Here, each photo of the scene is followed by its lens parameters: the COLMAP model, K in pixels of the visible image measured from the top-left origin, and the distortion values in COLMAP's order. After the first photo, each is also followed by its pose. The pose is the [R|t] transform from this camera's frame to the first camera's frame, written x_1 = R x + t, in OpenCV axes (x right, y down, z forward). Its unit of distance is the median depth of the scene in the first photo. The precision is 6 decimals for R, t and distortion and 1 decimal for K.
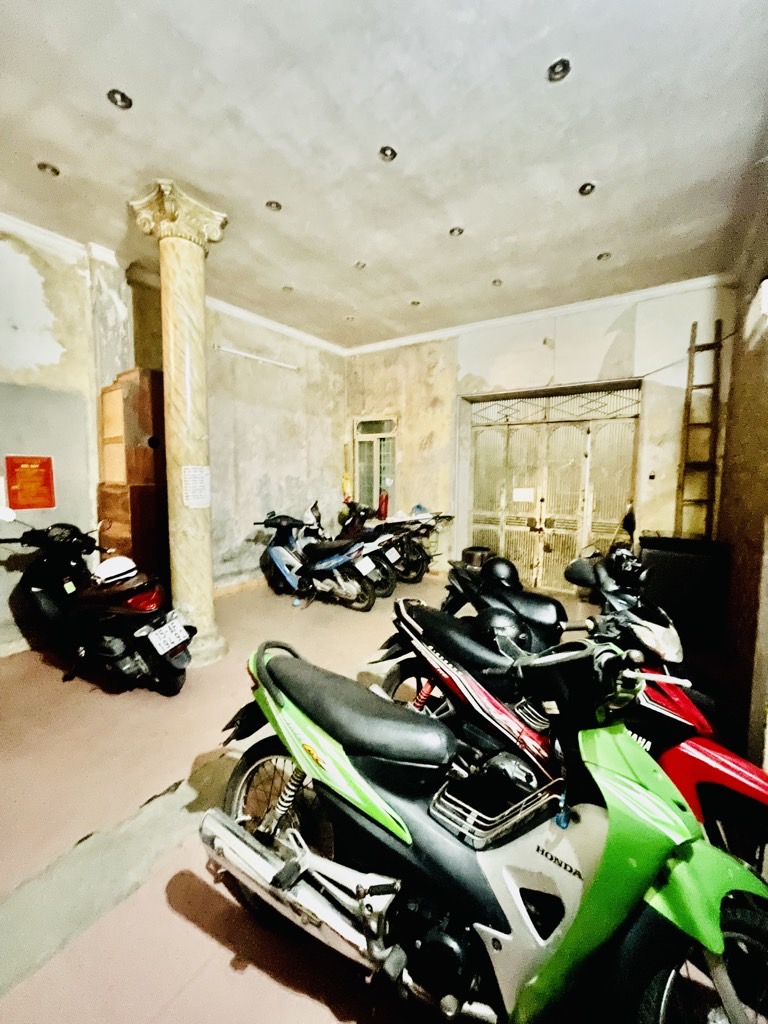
lens RADIAL K [[414.1, 0, 382.9], [0, 414.1, 512.2], [0, 0, 1]] dist [-0.002934, -0.000175]
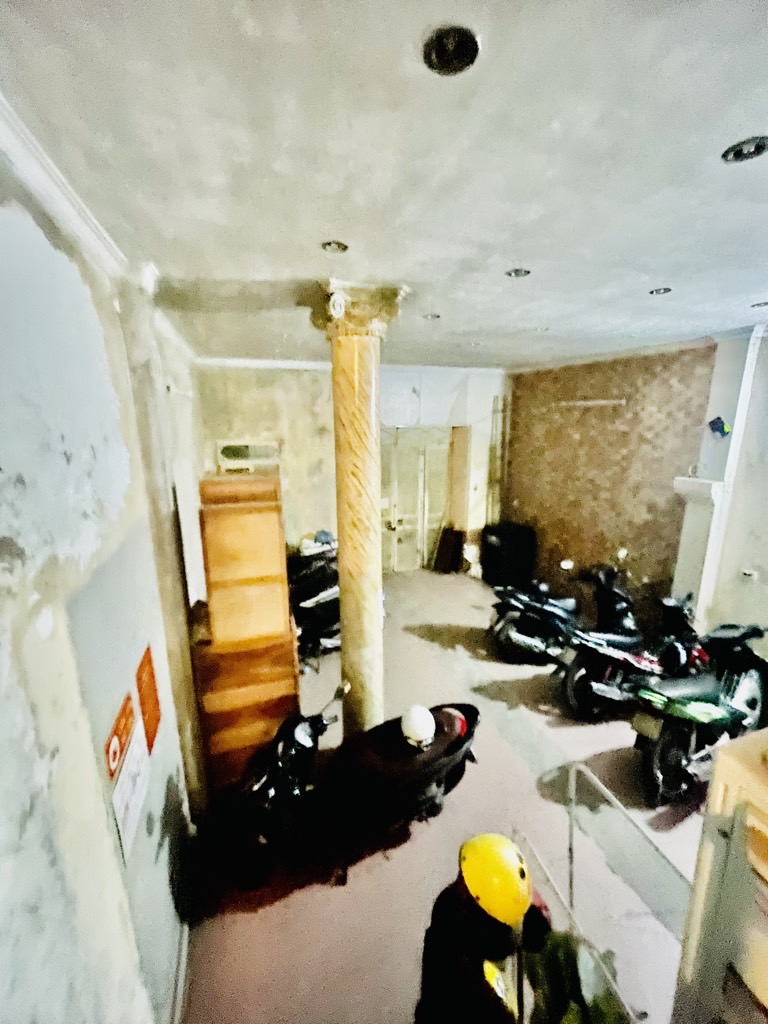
lens RADIAL K [[414.1, 0, 382.8], [0, 414.1, 508.5], [0, 0, 1]] dist [-0.002934, -0.000175]
pose [[0.598552, -0.186477, 0.779077, -0.625249], [0.080578, 0.981612, 0.173049, -0.238909], [-0.797021, -0.040803, 0.602572, 0.239589]]
